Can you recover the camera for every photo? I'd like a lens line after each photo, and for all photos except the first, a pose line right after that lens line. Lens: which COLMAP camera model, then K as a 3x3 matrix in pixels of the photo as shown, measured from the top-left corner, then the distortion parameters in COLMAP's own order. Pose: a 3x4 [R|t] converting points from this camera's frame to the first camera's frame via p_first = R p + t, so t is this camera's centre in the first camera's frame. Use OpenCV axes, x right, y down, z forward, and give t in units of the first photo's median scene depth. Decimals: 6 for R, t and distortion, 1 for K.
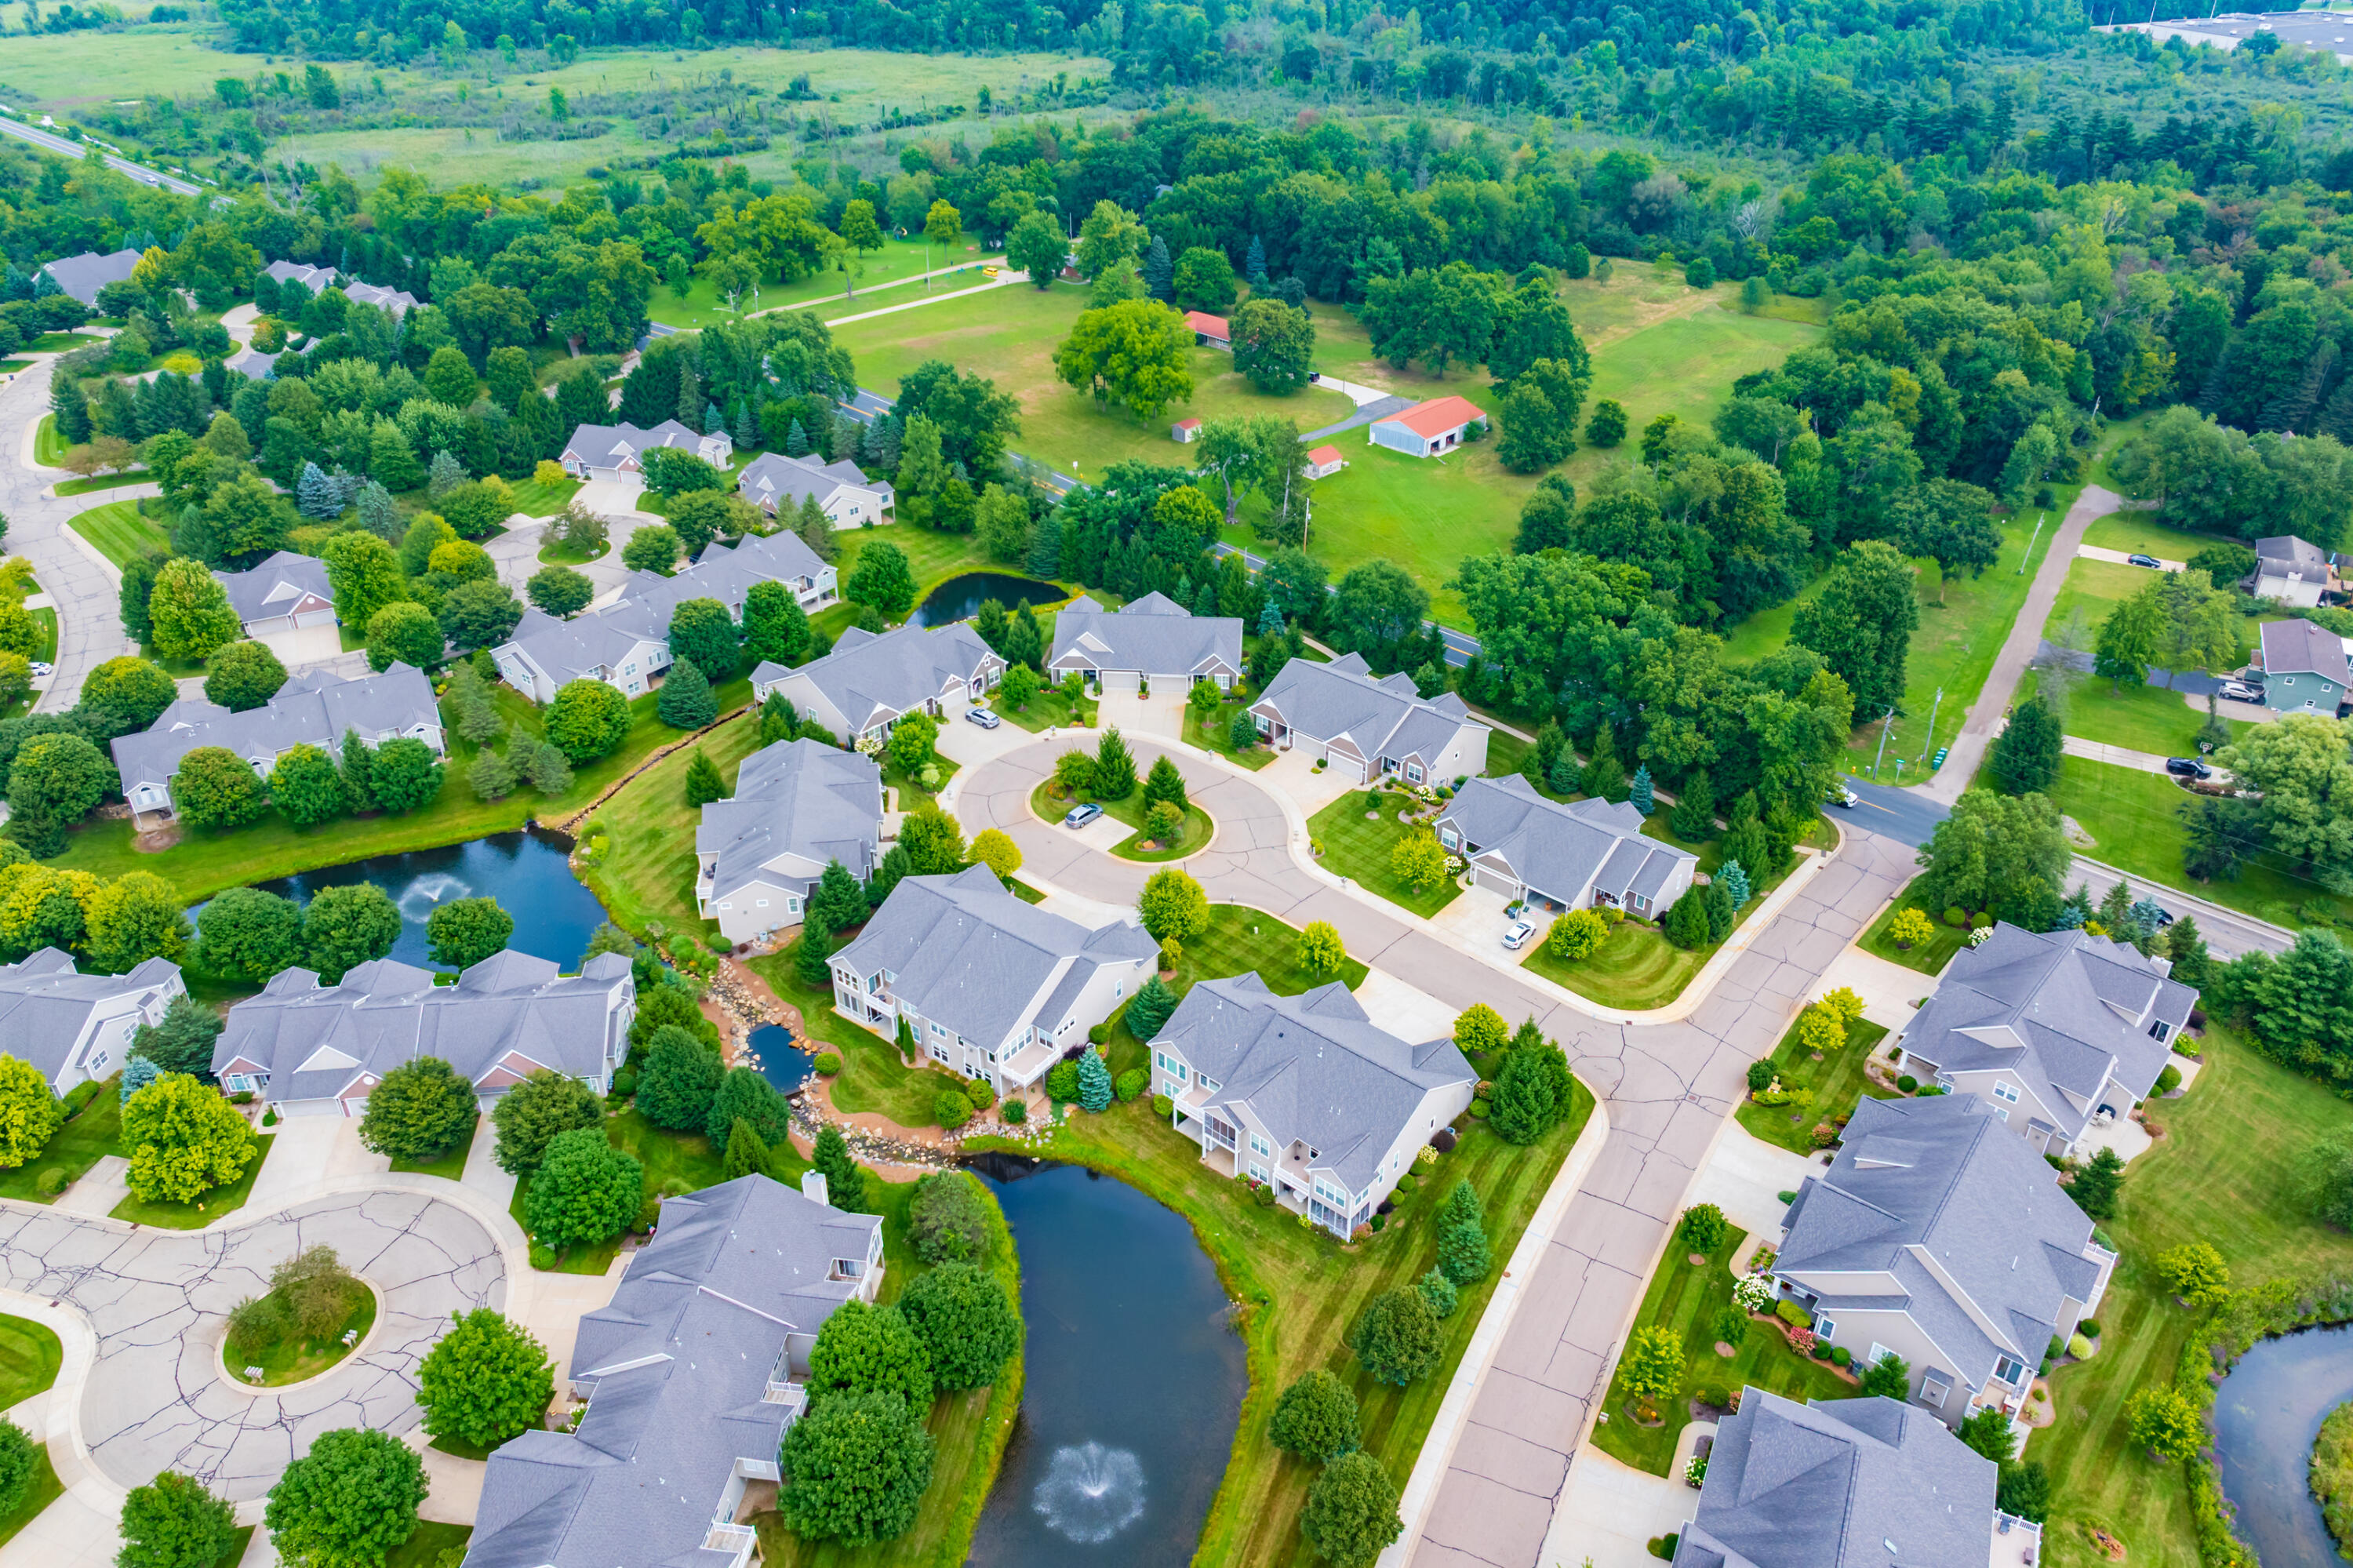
lens RADIAL K [[1671.7, 0, 1201.9], [0, 1671.7, 802.4], [0, 0, 1]] dist [-0.033807, 0.020131]
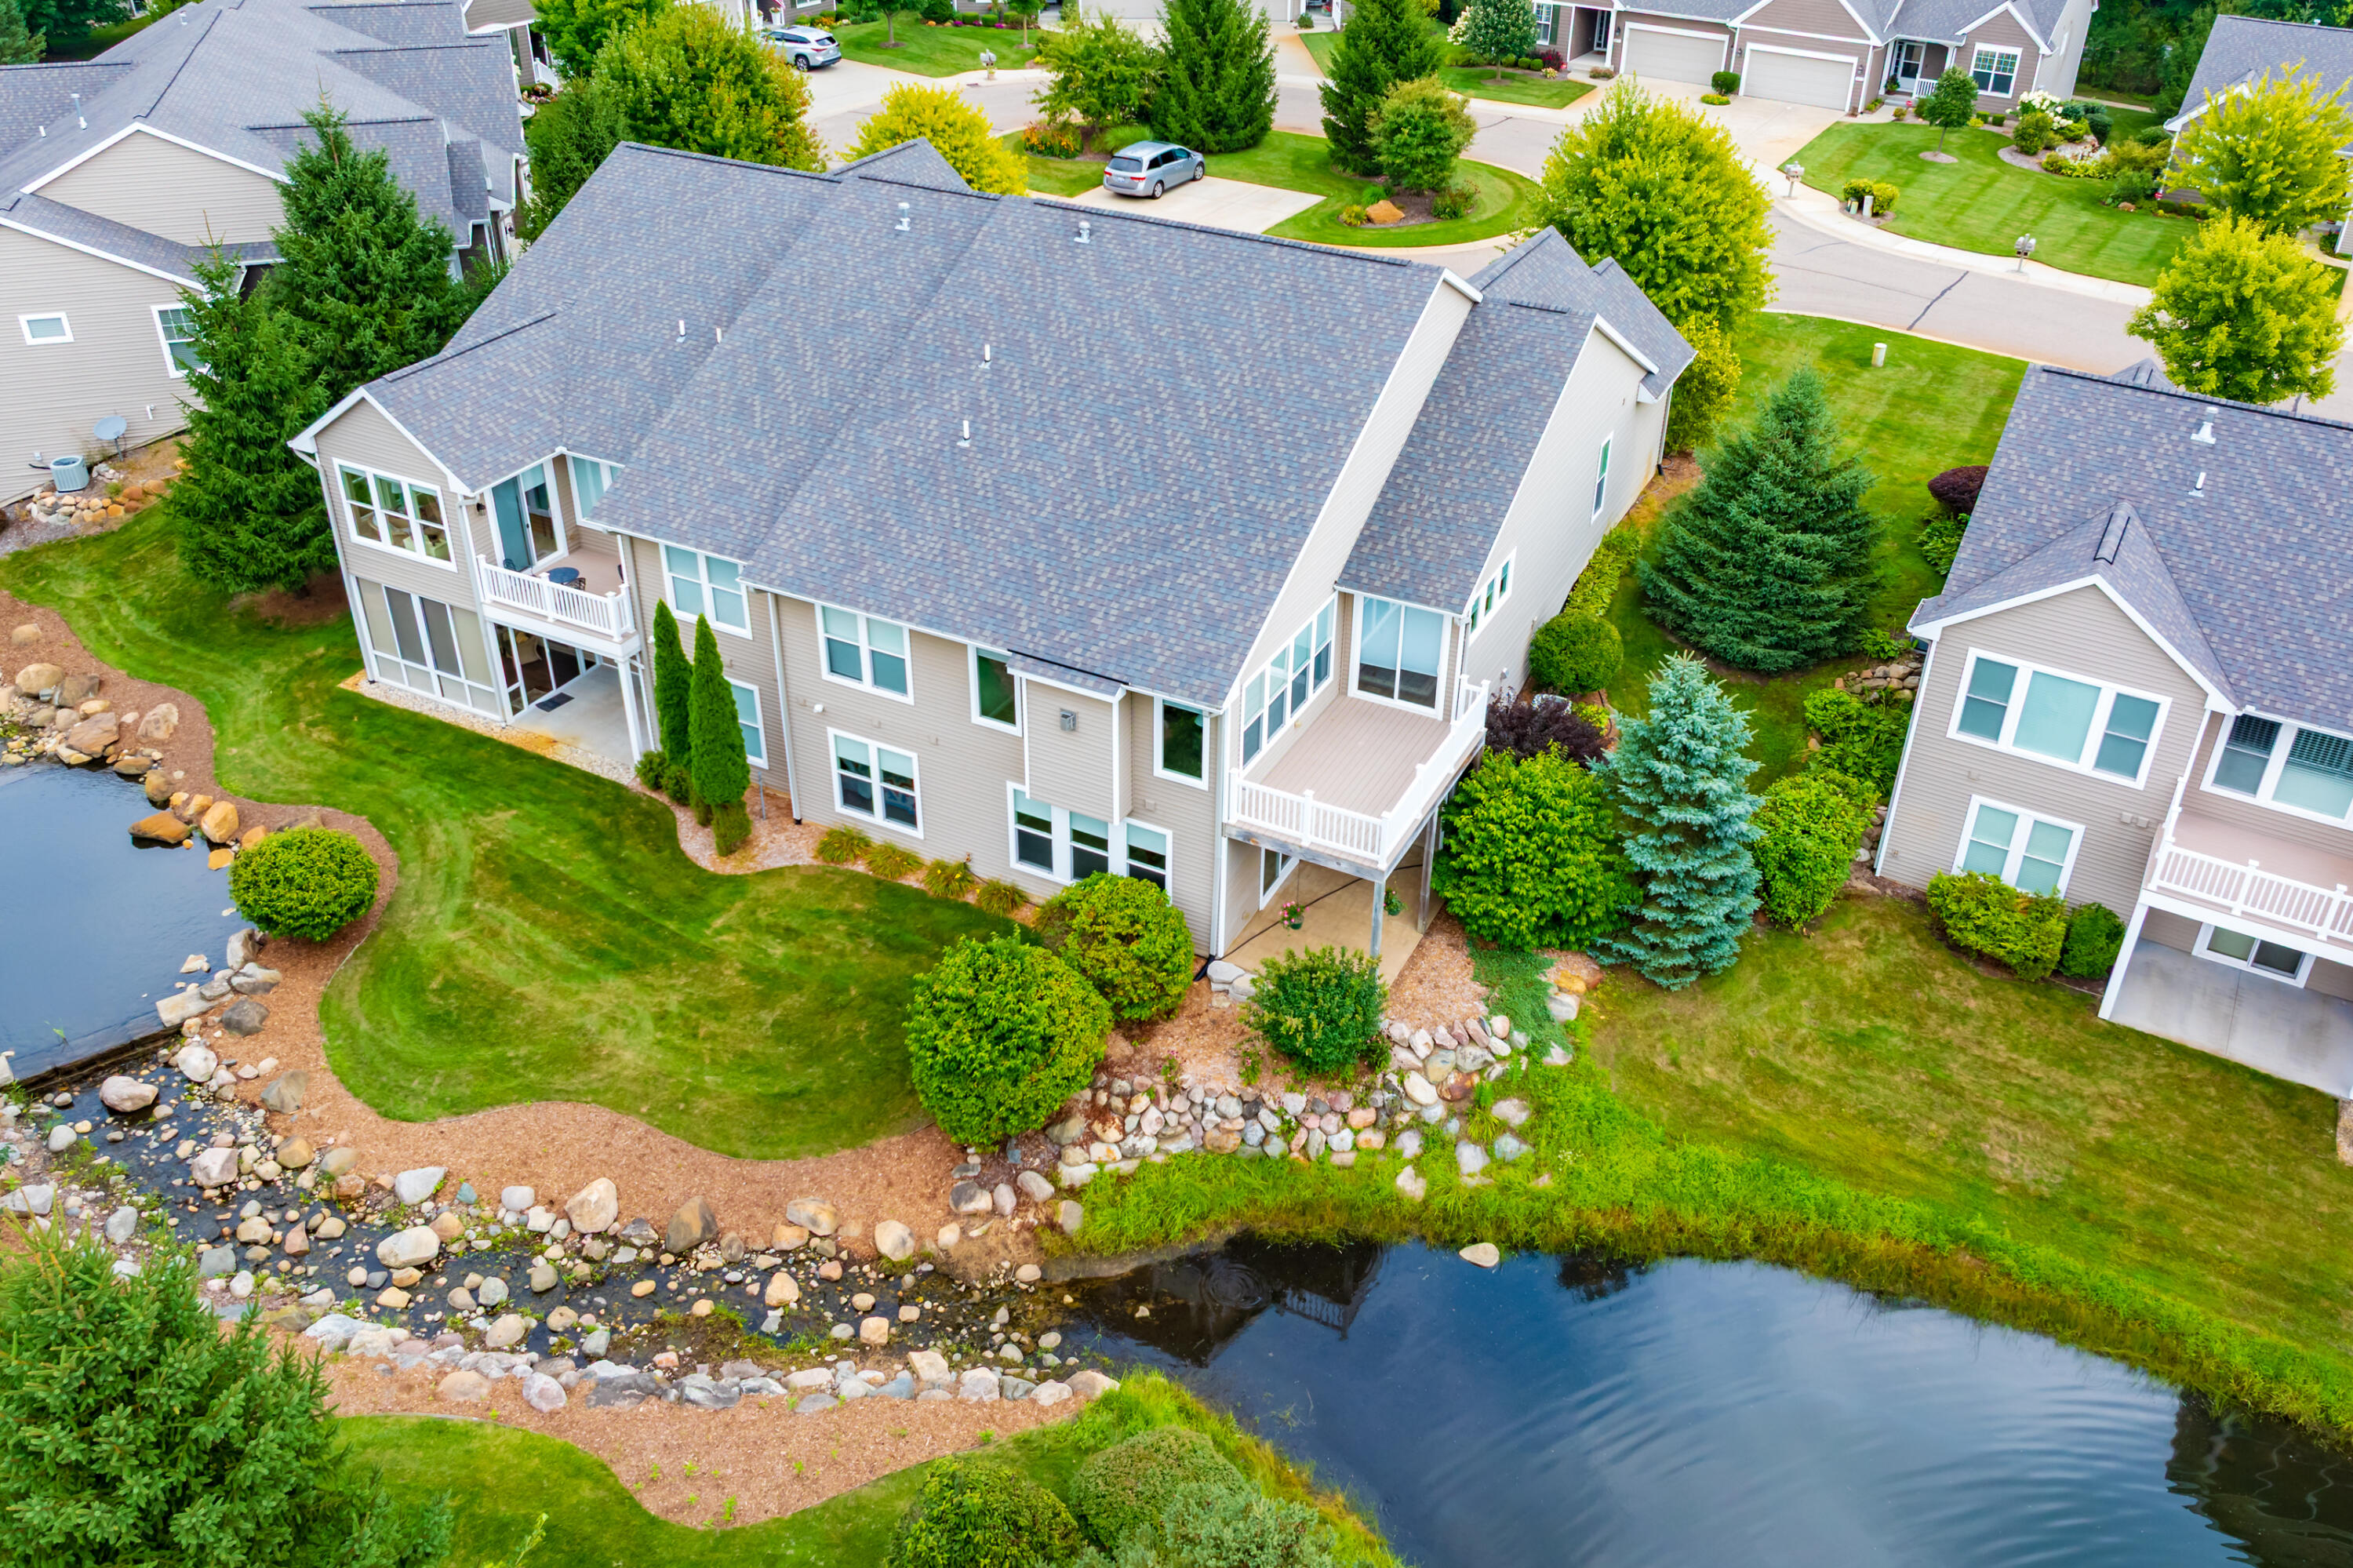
lens RADIAL K [[1671.7, 0, 1171.9], [0, 1671.7, 767.3], [0, 0, 1]] dist [-0.033807, 0.020131]
pose [[0.983401, -0.073147, 0.166047, -0.142535], [0.074479, 0.997221, -0.001800, 0.139142], [-0.165454, 0.014137, 0.986116, 0.725890]]
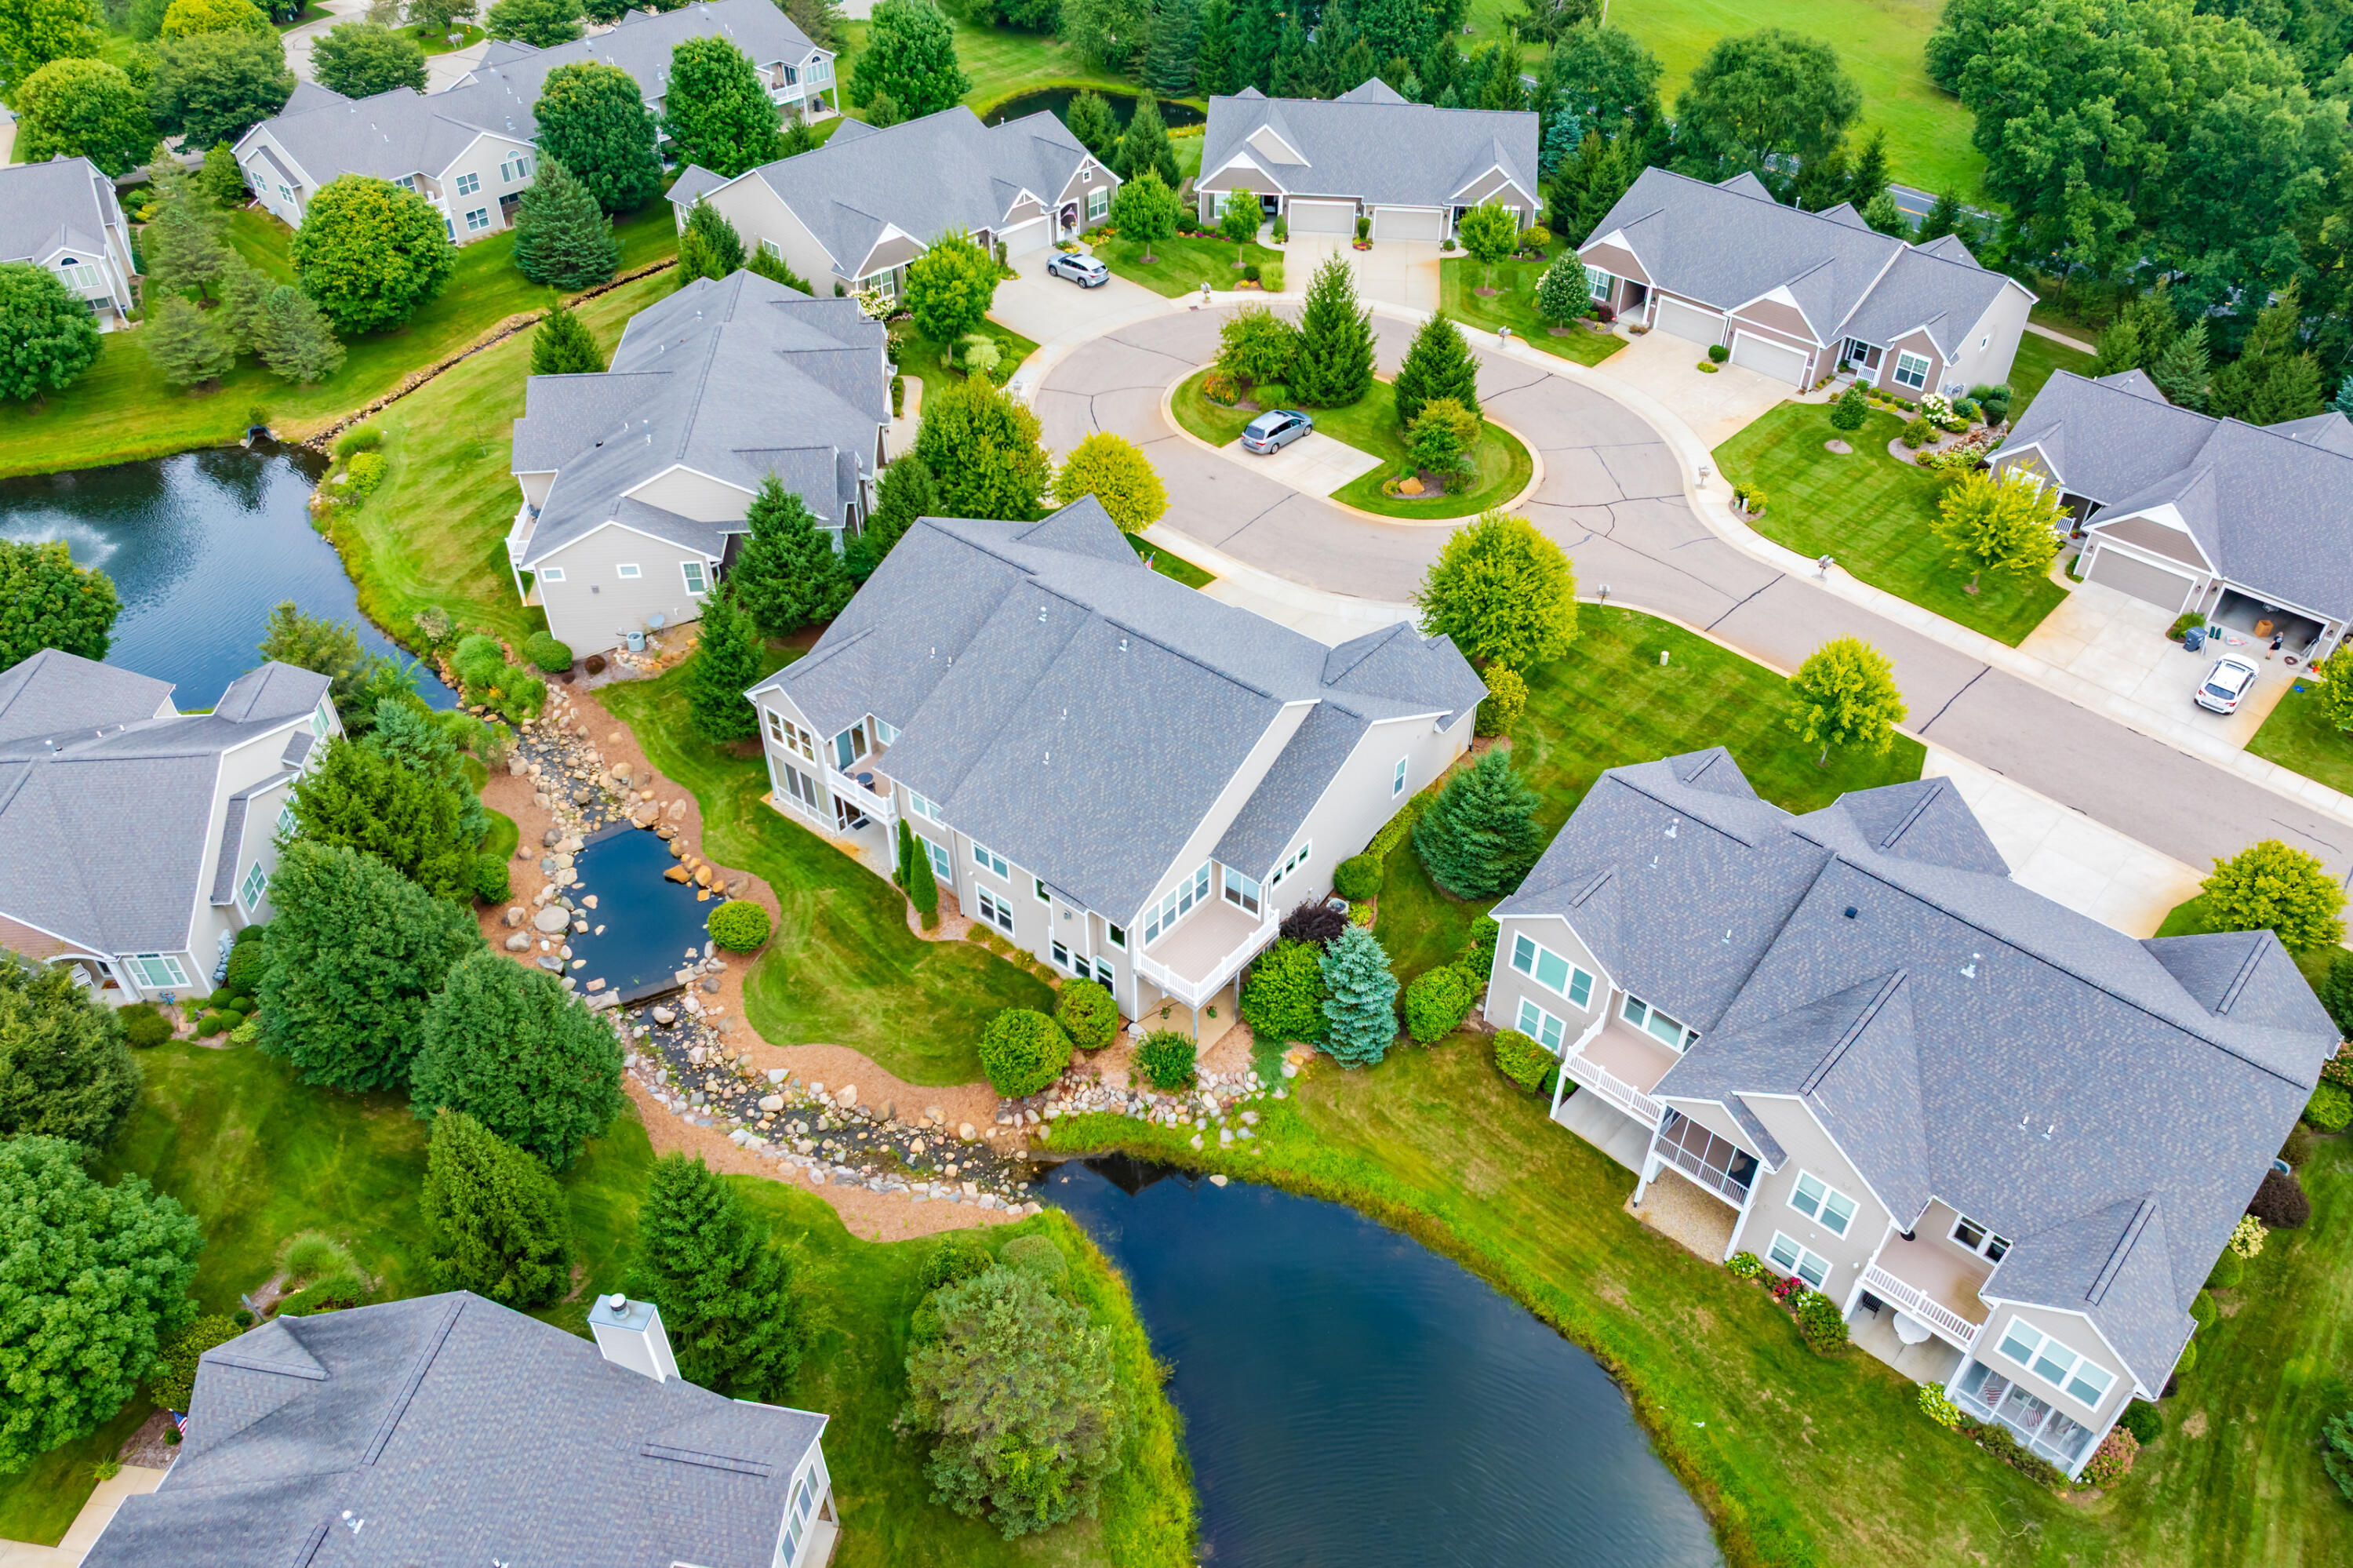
lens RADIAL K [[1530.5, 0, 1211.2], [0, 1530.5, 758.1], [0, 0, 1]] dist [-0.020023, -0.002040]
pose [[0.999416, 0.031229, -0.013861, -0.088040], [-0.029236, 0.991592, 0.126061, 0.053463], [0.017681, -0.125583, 0.991926, 0.559253]]
